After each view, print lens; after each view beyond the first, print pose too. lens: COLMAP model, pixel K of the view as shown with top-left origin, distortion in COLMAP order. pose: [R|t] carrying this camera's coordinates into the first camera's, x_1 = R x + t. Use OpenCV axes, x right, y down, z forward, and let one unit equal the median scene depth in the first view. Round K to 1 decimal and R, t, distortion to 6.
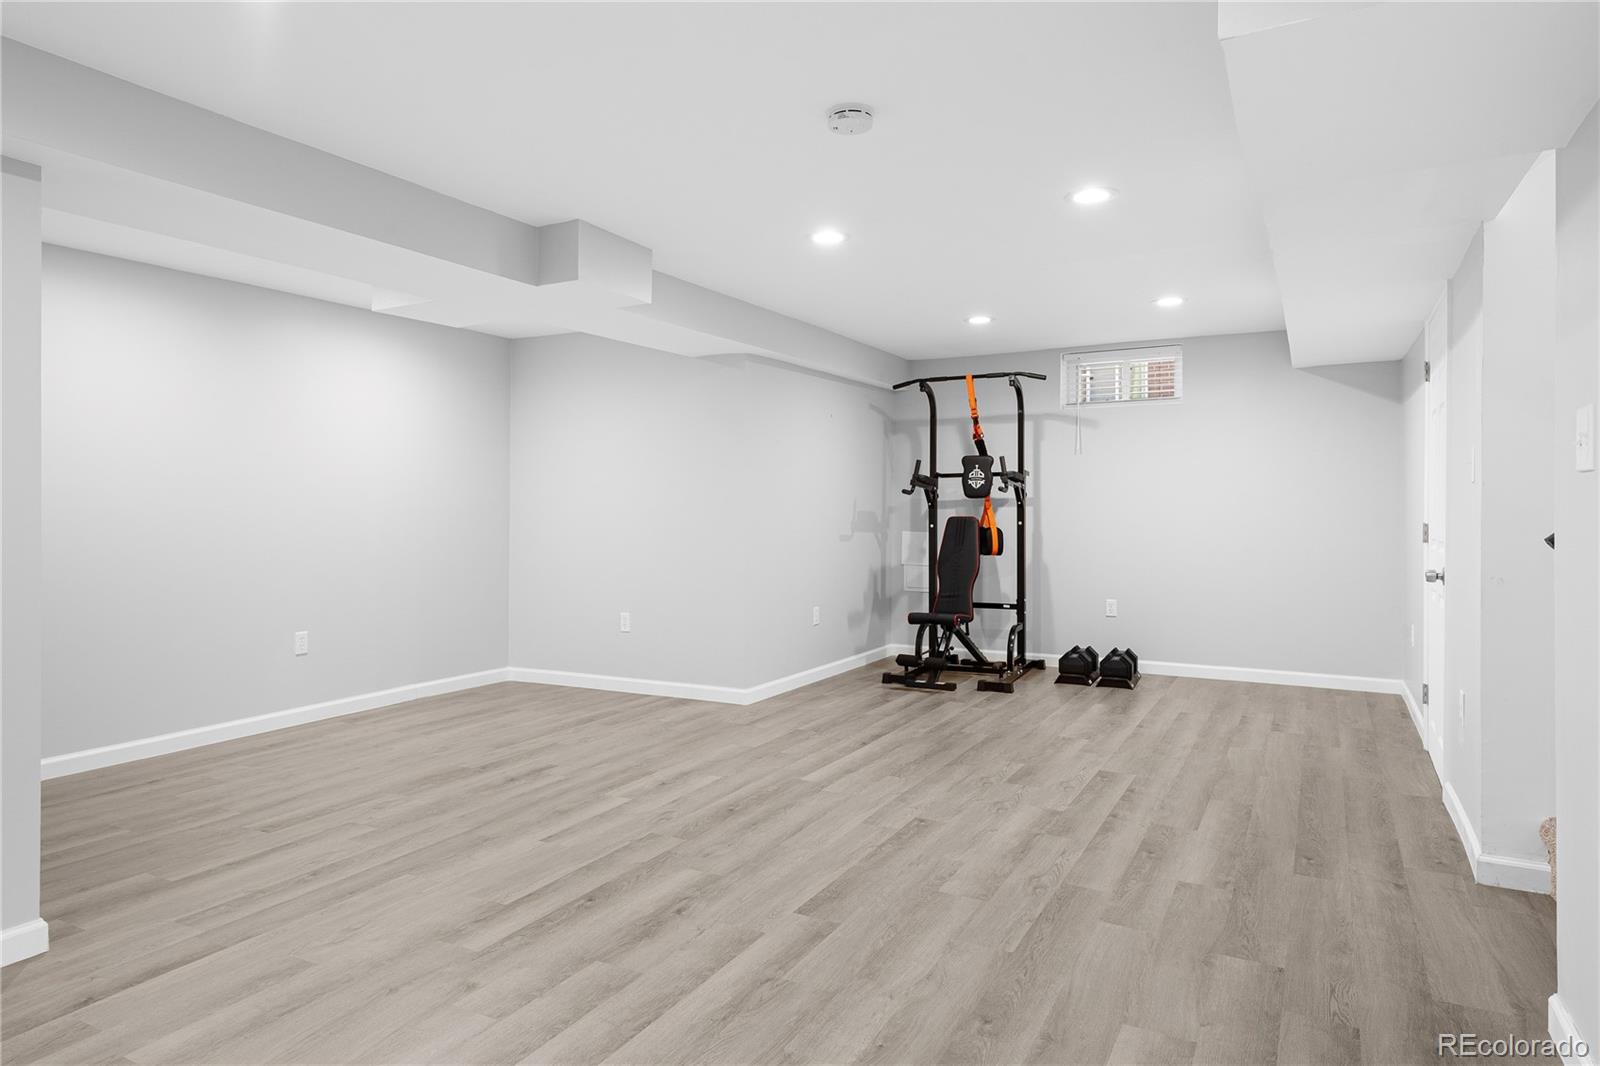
lens RADIAL K [[957.4, 0, 793.5], [0, 957.4, 530.2], [0, 0, 1]] dist [0.005562, -0.000650]
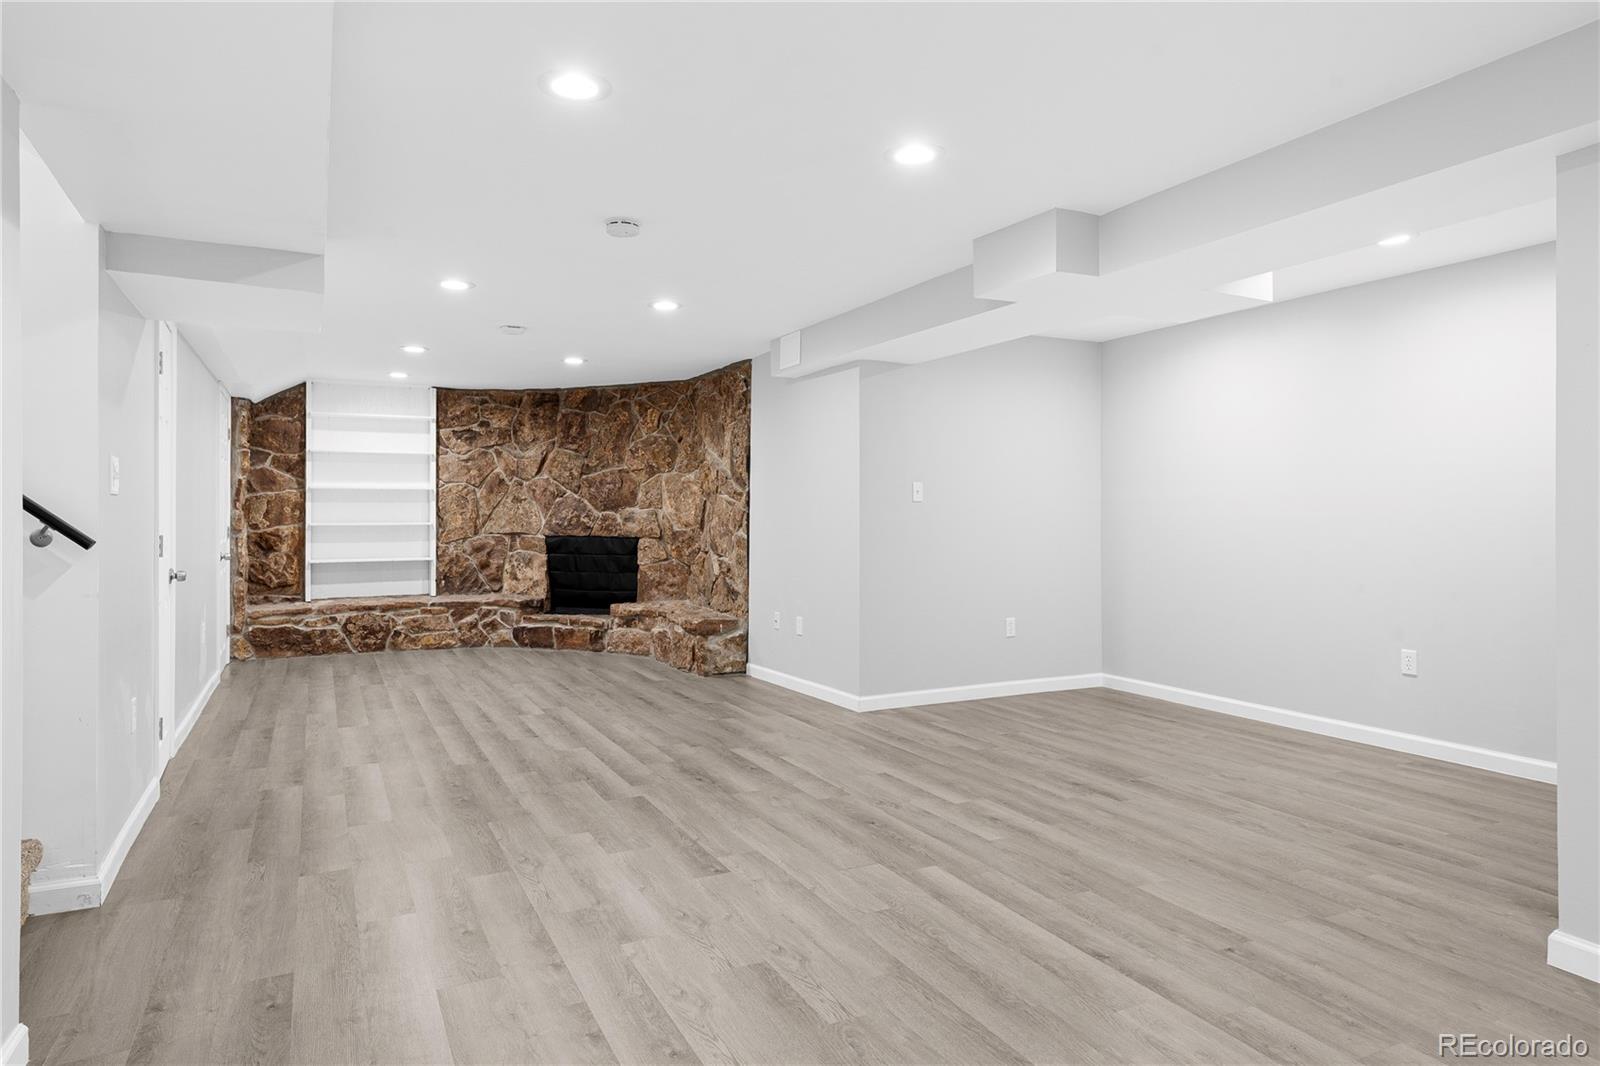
lens RADIAL K [[957.4, 0, 804.9], [0, 957.4, 507.5], [0, 0, 1]] dist [0.005562, -0.000650]
pose [[-0.558927, 0.000695, -0.829217, 0.929208], [-0.017300, 0.999772, 0.012499, -0.048454], [0.829037, 0.021331, -0.558787, 1.760082]]
